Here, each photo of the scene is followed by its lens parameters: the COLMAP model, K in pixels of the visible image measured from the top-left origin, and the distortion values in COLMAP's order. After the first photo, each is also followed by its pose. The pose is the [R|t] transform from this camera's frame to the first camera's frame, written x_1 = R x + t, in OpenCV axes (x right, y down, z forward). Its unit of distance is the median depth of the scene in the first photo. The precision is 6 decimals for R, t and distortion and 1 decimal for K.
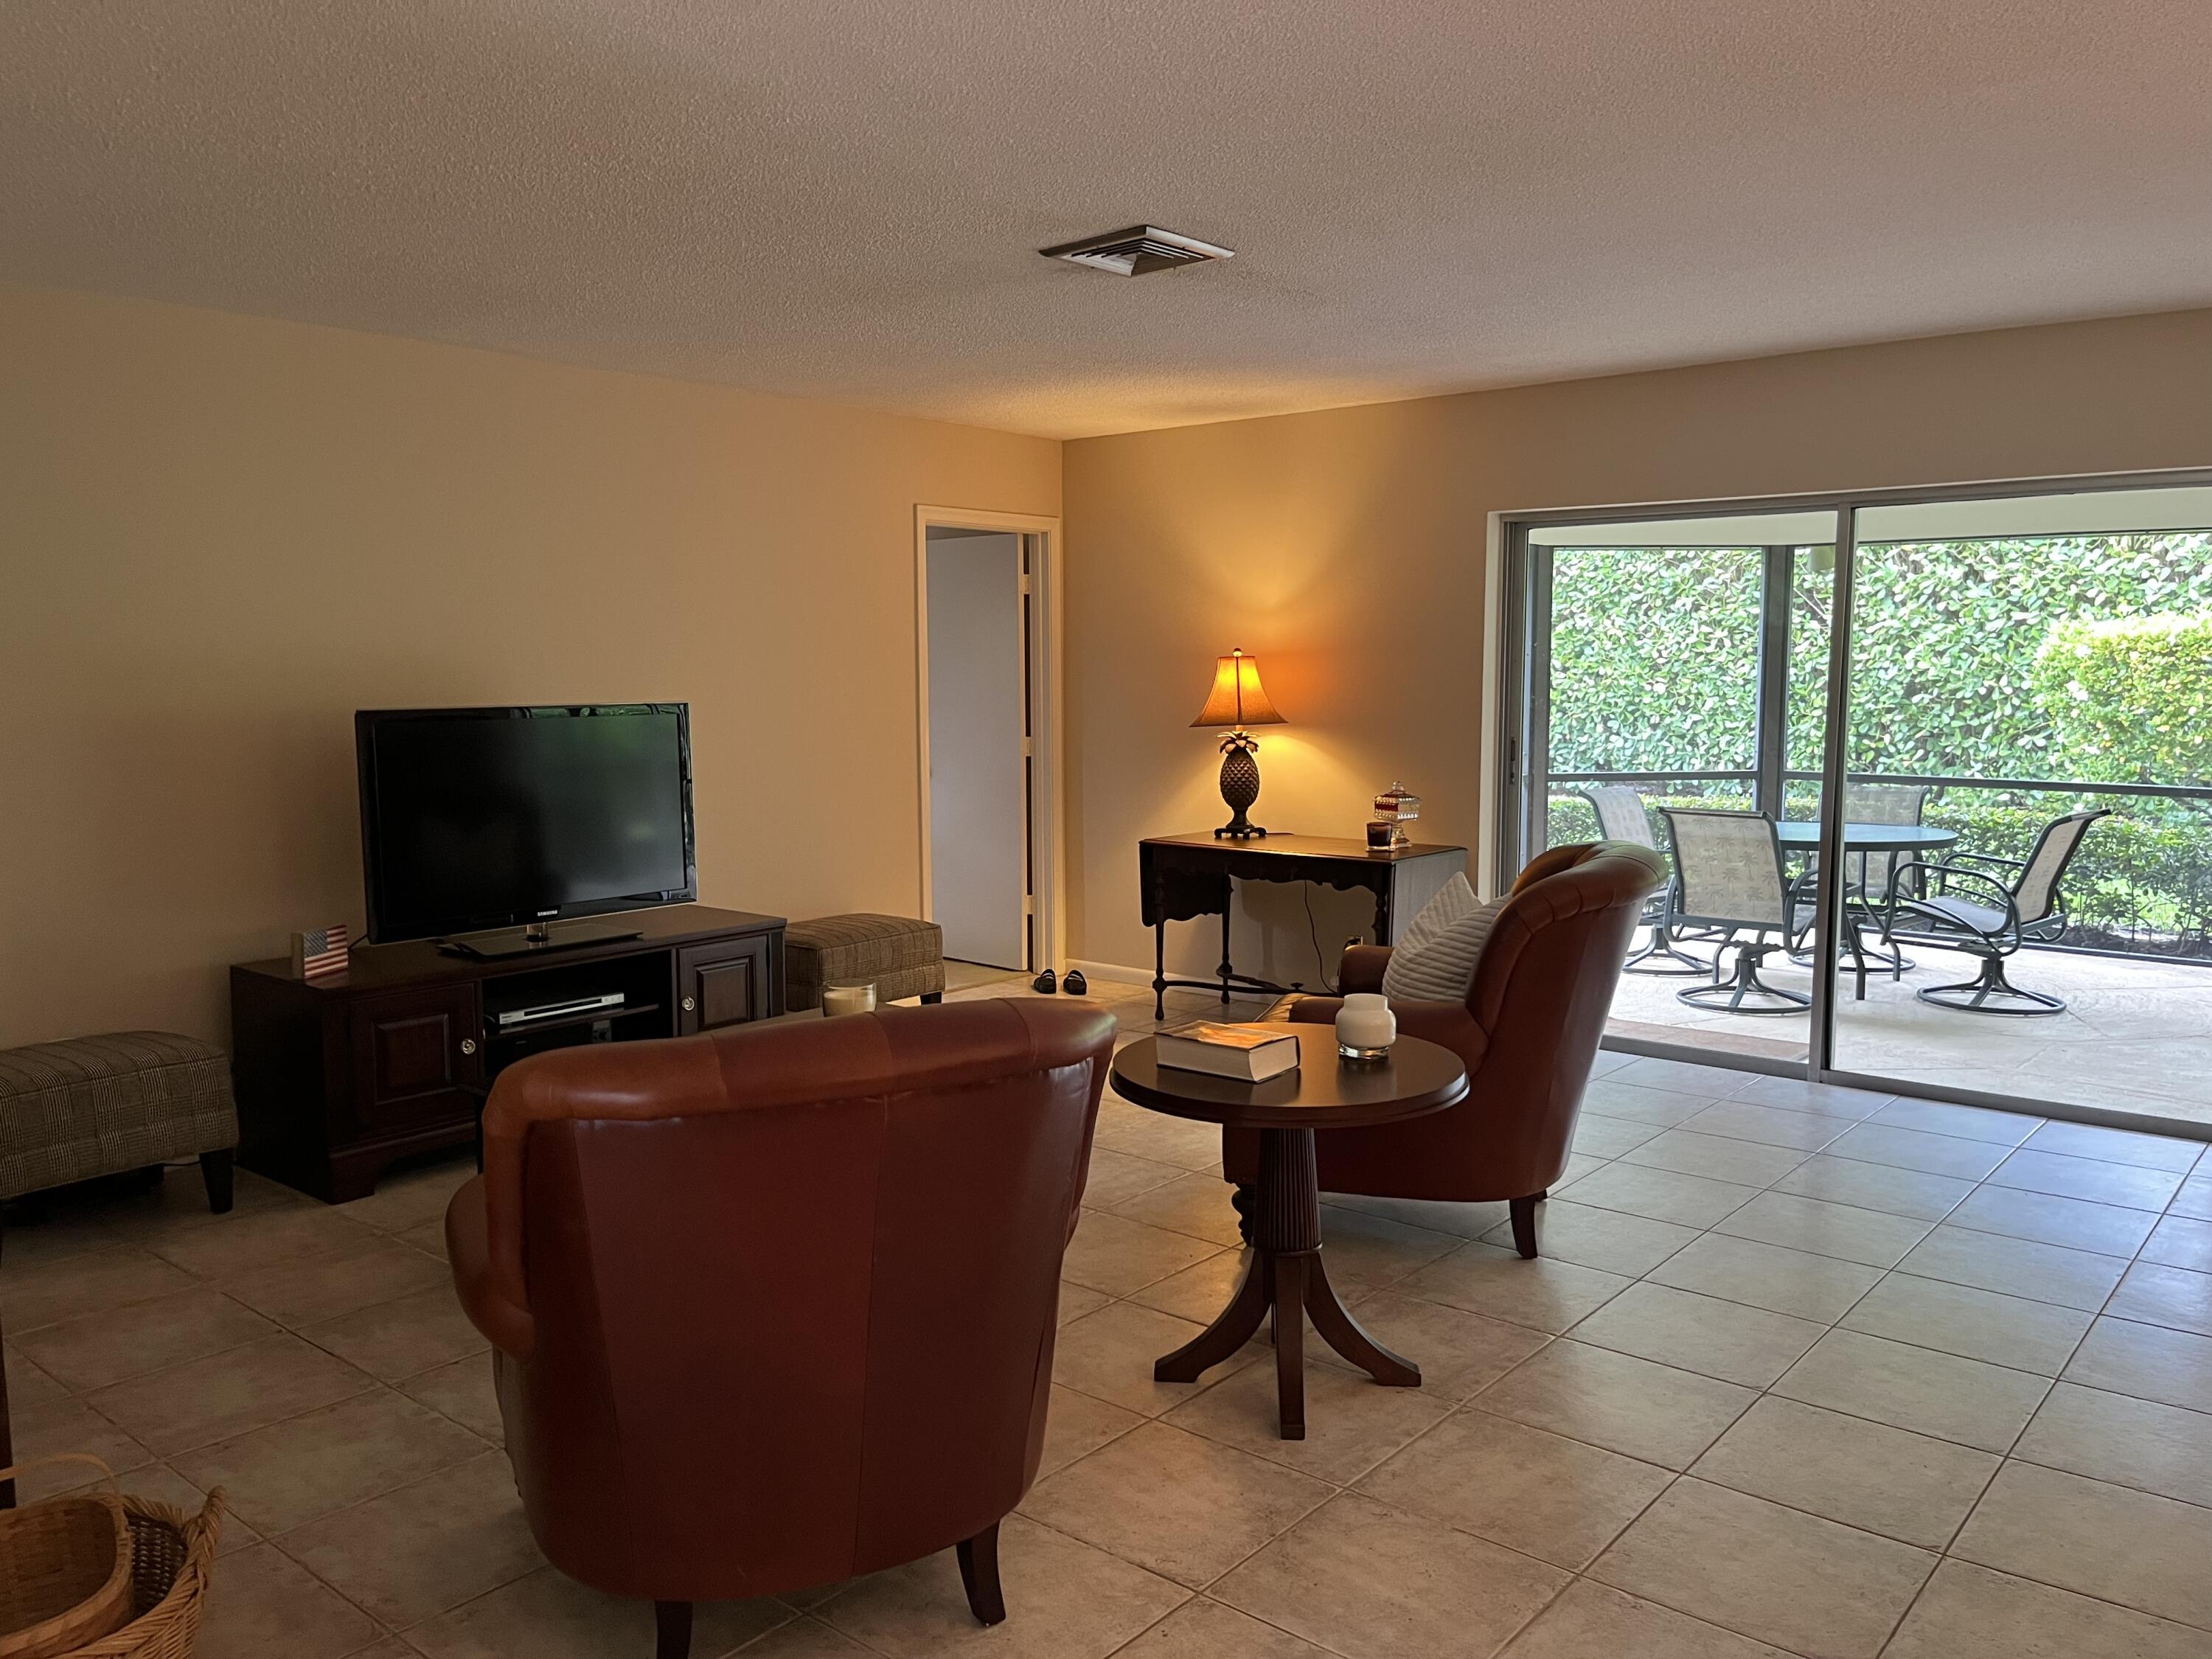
lens RADIAL K [[1685.3, 0, 1106.0], [0, 1685.3, 829.5], [0, 0, 1]] dist [0.044534, -0.088455]
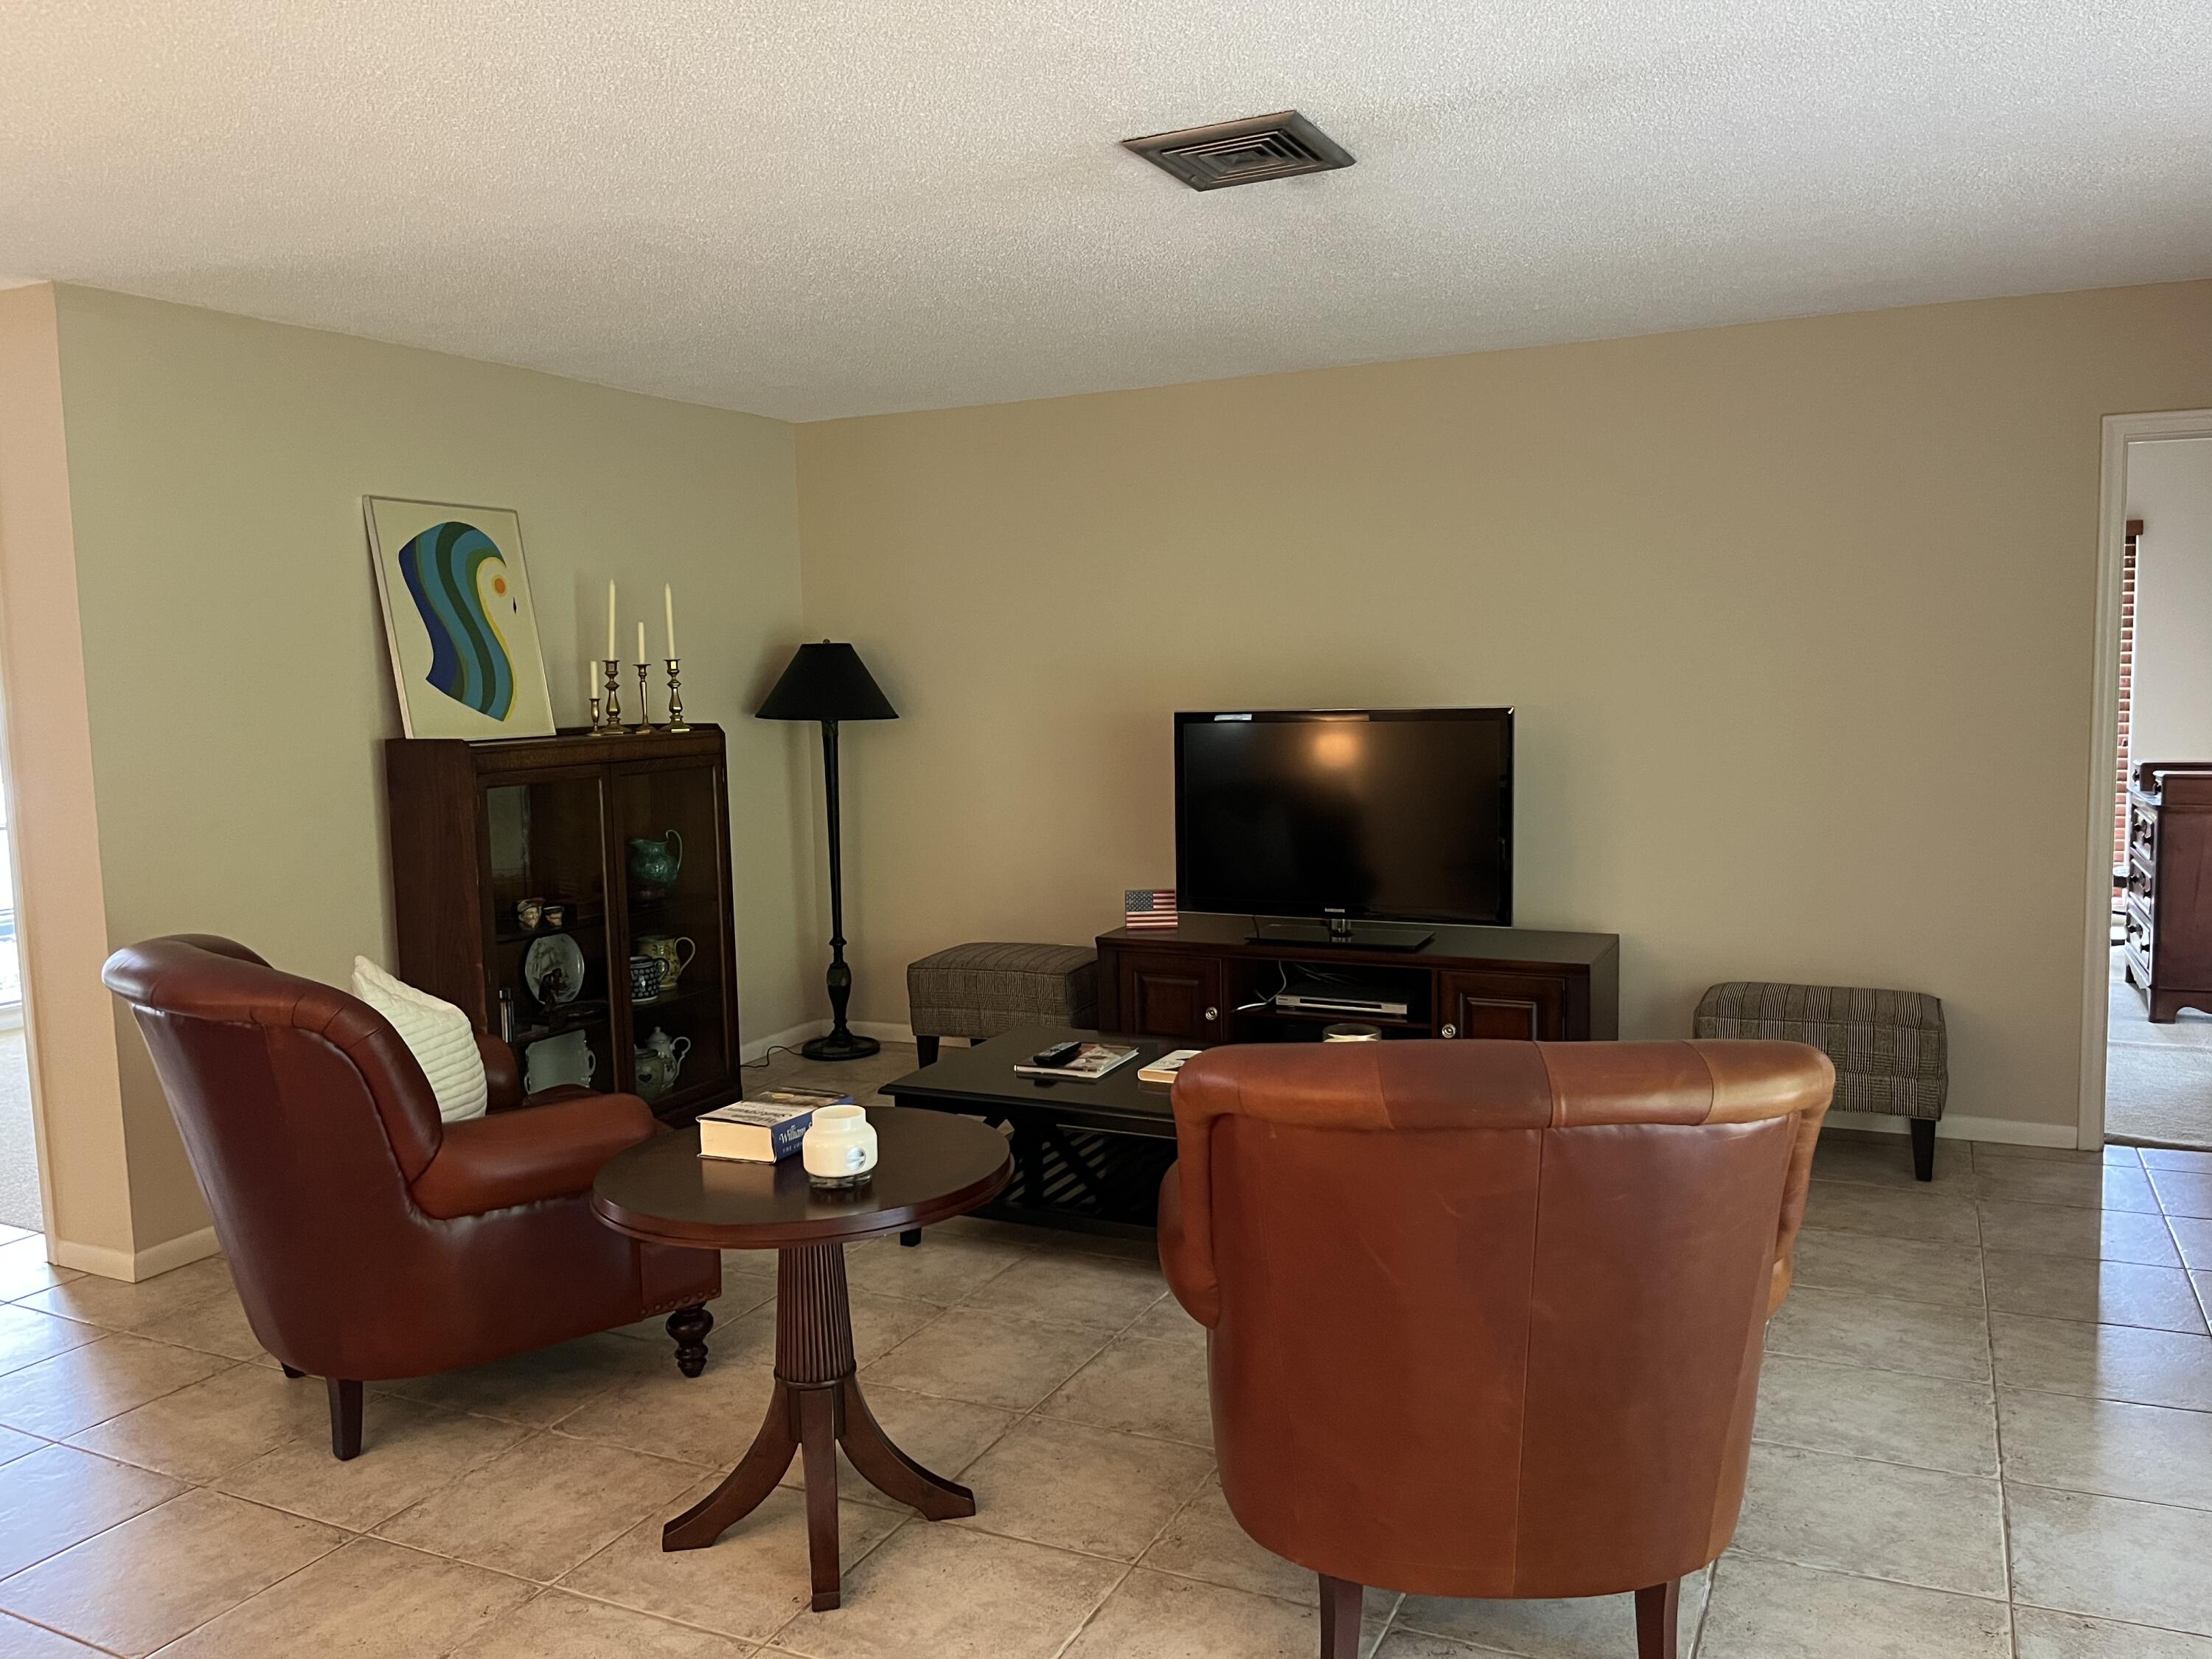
lens RADIAL K [[1685.3, 0, 1106.0], [0, 1685.3, 829.5], [0, 0, 1]] dist [0.044534, -0.088455]
pose [[0.262328, 0.103593, -0.959402, 0.849793], [-0.073687, 0.993469, 0.087123, -0.109144], [0.962161, 0.047840, 0.268248, 0.796696]]
